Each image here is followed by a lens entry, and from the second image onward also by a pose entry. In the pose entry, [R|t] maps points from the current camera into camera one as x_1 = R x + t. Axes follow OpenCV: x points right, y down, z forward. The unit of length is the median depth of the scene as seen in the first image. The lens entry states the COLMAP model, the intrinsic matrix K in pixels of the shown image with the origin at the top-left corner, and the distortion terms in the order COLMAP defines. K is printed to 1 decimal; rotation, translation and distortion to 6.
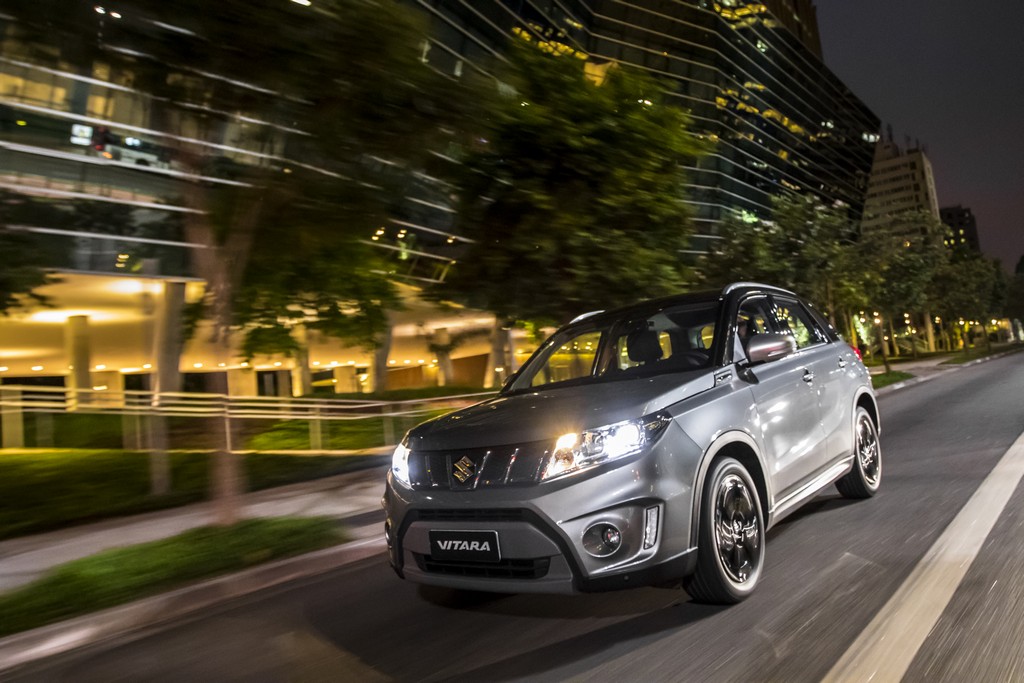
lens RADIAL K [[760.8, 0, 497.3], [0, 760.8, 349.7], [0, 0, 1]] dist [-0.035543, -0.017092]
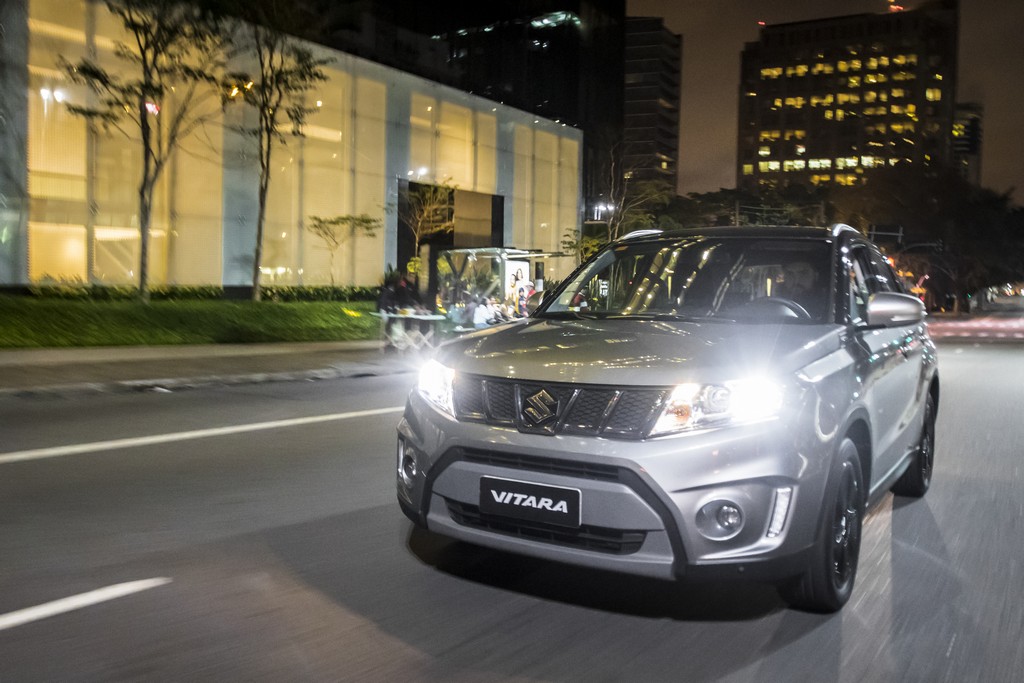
lens RADIAL K [[879.1, 0, 484.5], [0, 879.1, 341.7], [0, 0, 1]] dist [-0.018219, -0.007251]
pose [[0.982927, 0.146506, 0.111309, -0.214292], [-0.156674, 0.983646, 0.088847, 0.018431], [-0.096472, -0.104769, 0.989806, 0.107467]]
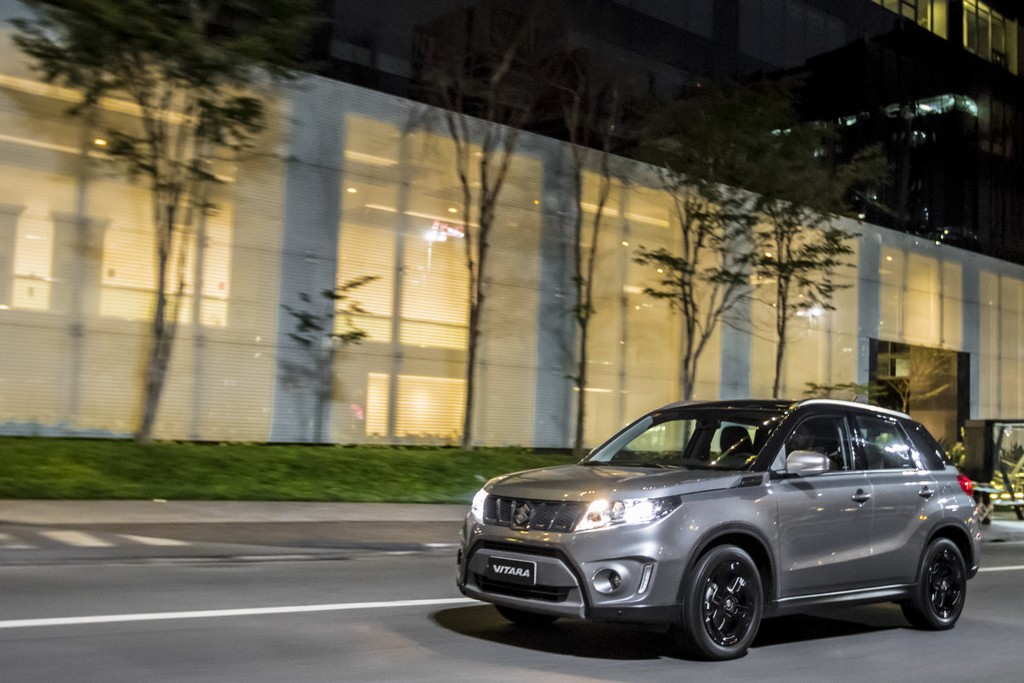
lens RADIAL K [[1155.9, 0, 512.4], [0, 1155.9, 342.6], [0, 0, 1]] dist [-0.007129, 0.000000]
pose [[0.973908, 0.158874, -0.162059, 0.215255], [-0.164493, 0.986138, -0.021777, -0.086821], [0.156353, 0.047867, 0.986541, -0.977256]]
